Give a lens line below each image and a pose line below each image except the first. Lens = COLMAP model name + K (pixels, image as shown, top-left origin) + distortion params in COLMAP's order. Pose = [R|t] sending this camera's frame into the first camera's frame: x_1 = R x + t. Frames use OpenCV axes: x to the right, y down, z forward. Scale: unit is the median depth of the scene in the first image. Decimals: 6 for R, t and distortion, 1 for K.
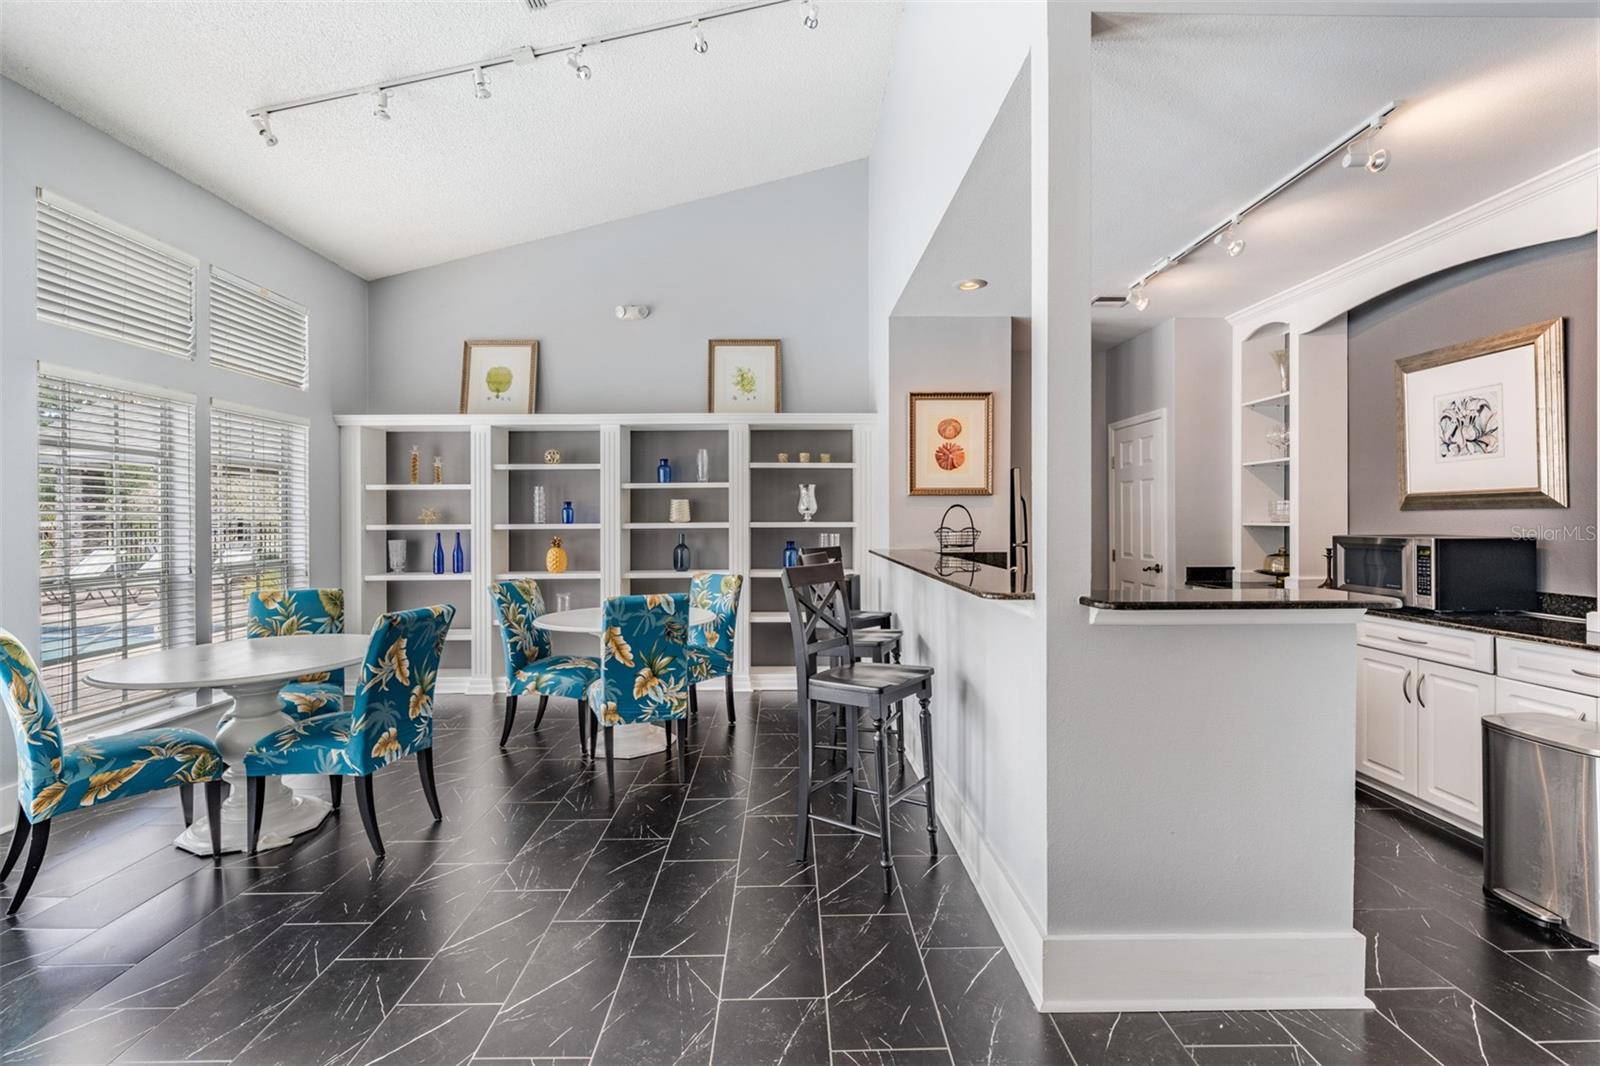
lens RADIAL K [[694.0, 0, 804.5], [0, 694.0, 523.1], [0, 0, 1]] dist [0.000054, 0.000553]
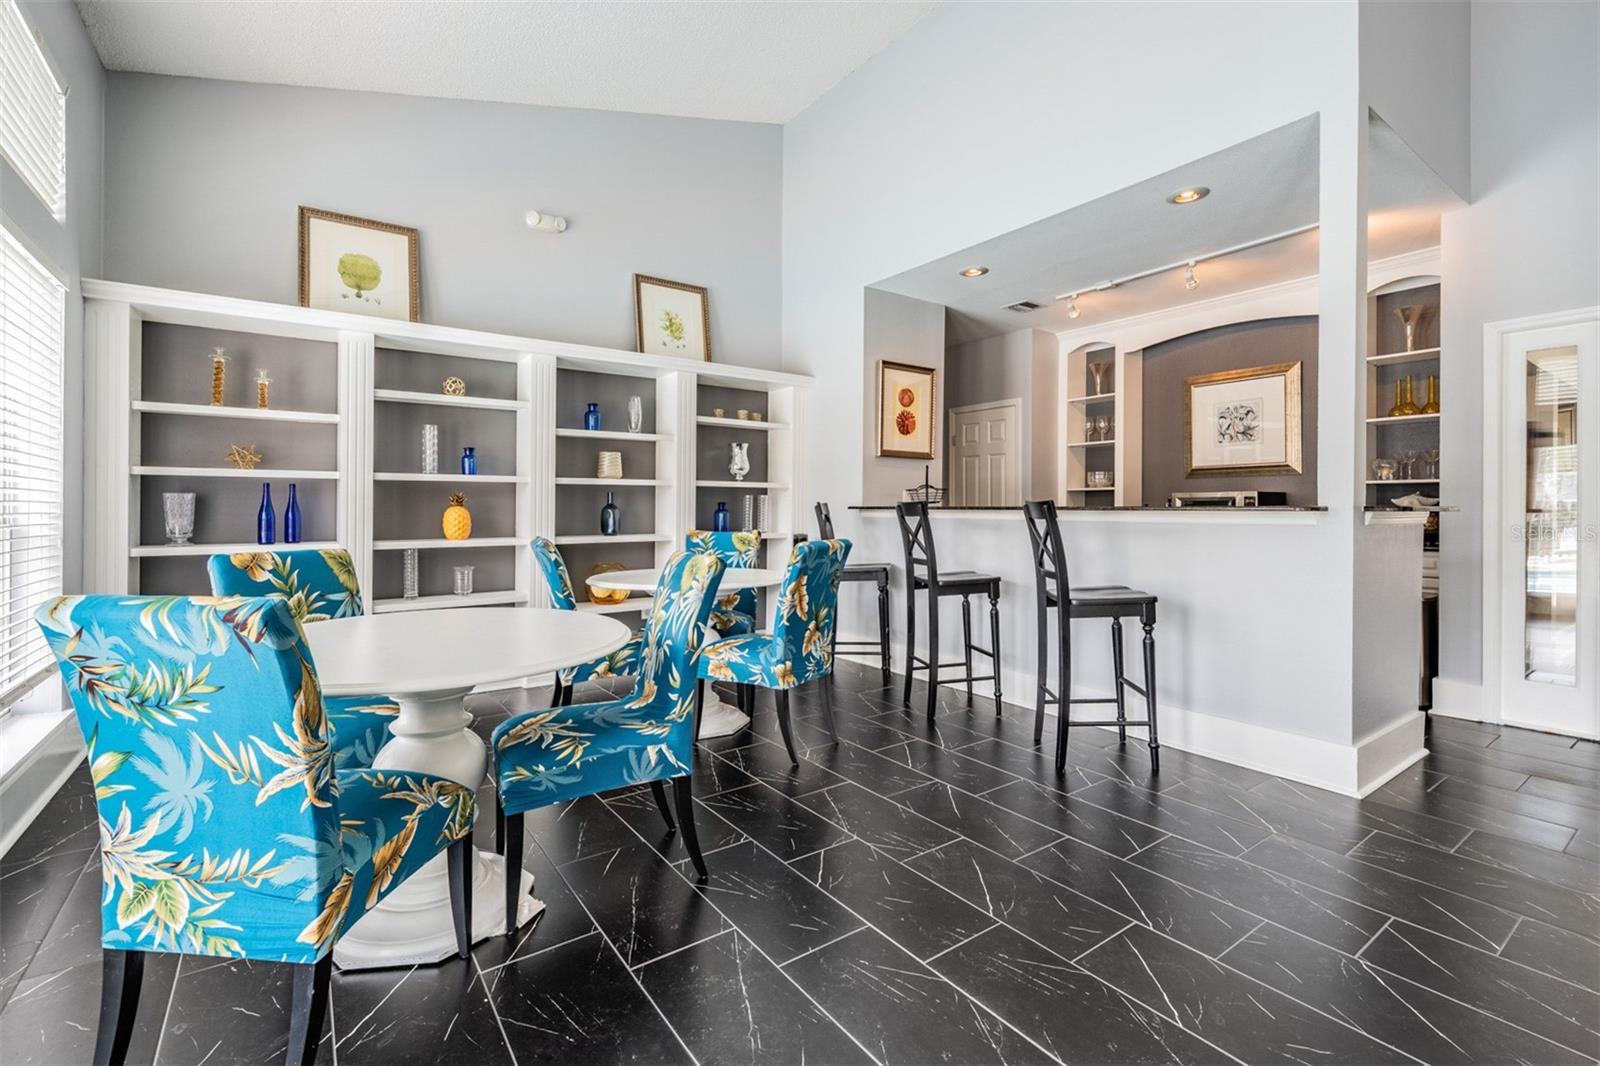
lens RADIAL K [[694.0, 0, 788.4], [0, 694.0, 510.7], [0, 0, 1]] dist [0.000054, 0.000553]
pose [[0.828766, 0.004697, 0.559576, -0.584645], [-0.002803, 0.999987, -0.004242, 0.051329], [-0.559589, 0.001947, 0.828768, 0.196913]]
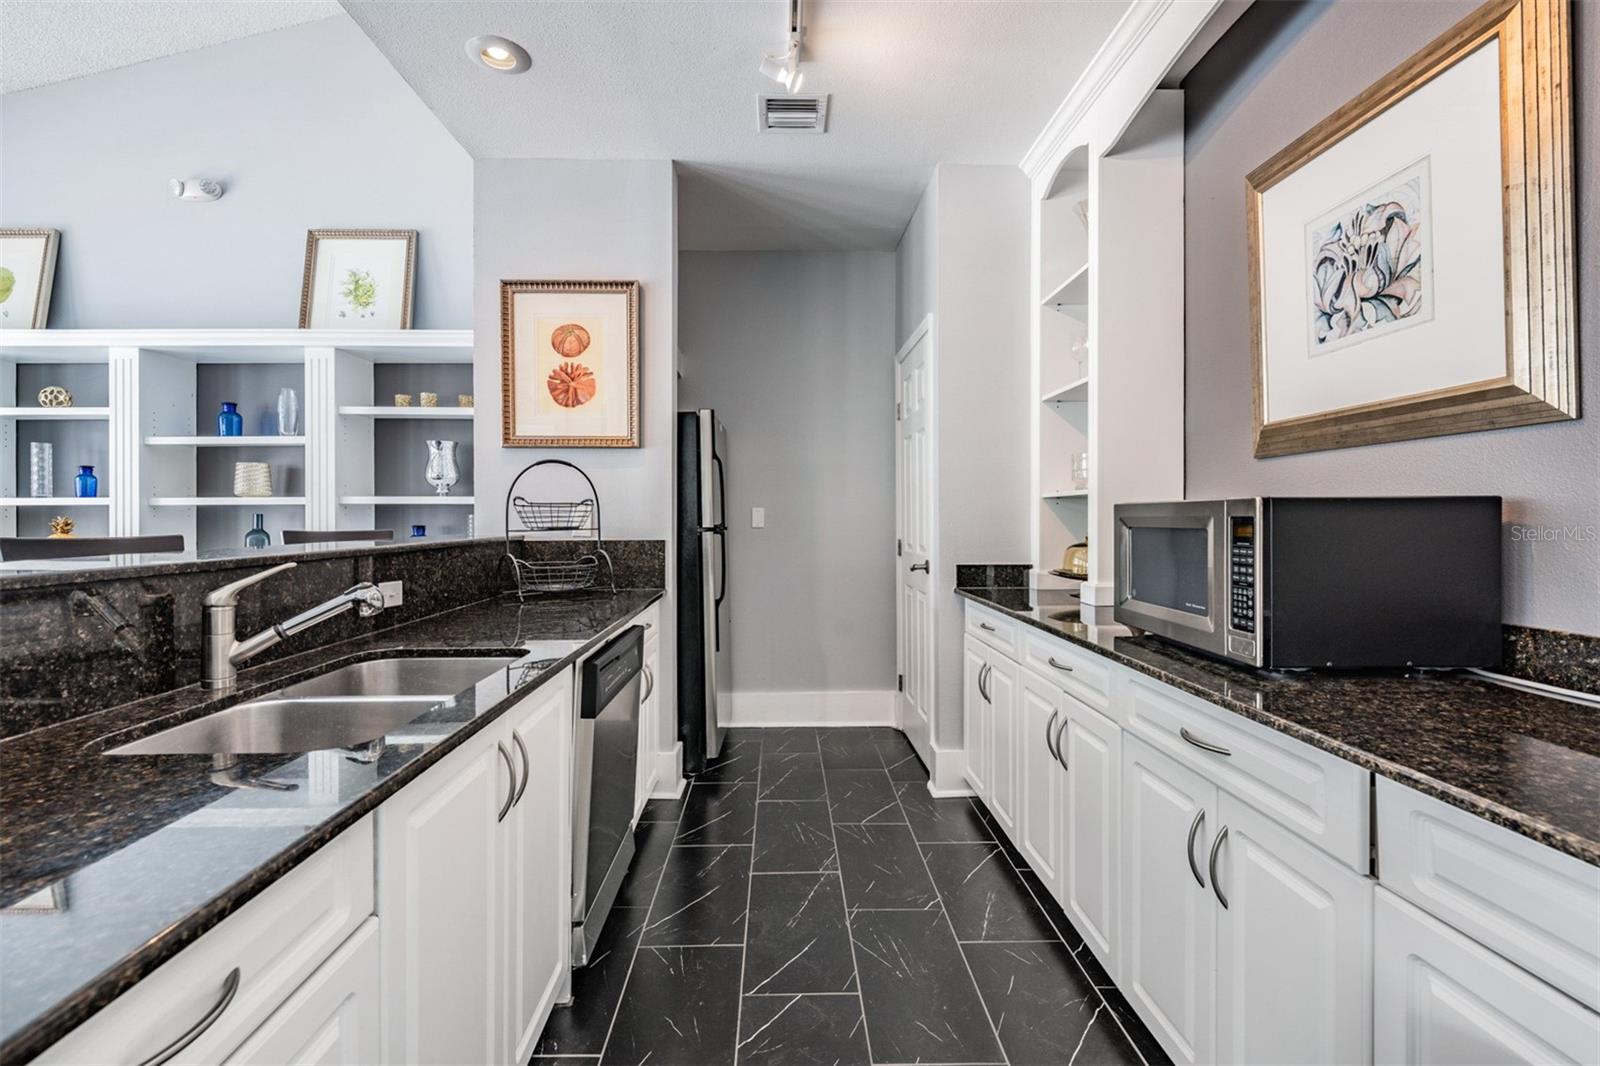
lens RADIAL K [[694.0, 0, 798.6], [0, 694.0, 519.2], [0, 0, 1]] dist [0.000054, 0.000553]
pose [[0.999991, 0.002584, 0.003469, 0.425668], [-0.002580, 0.999996, -0.001313, 0.024728], [-0.003472, 0.001304, 0.999993, 0.395046]]
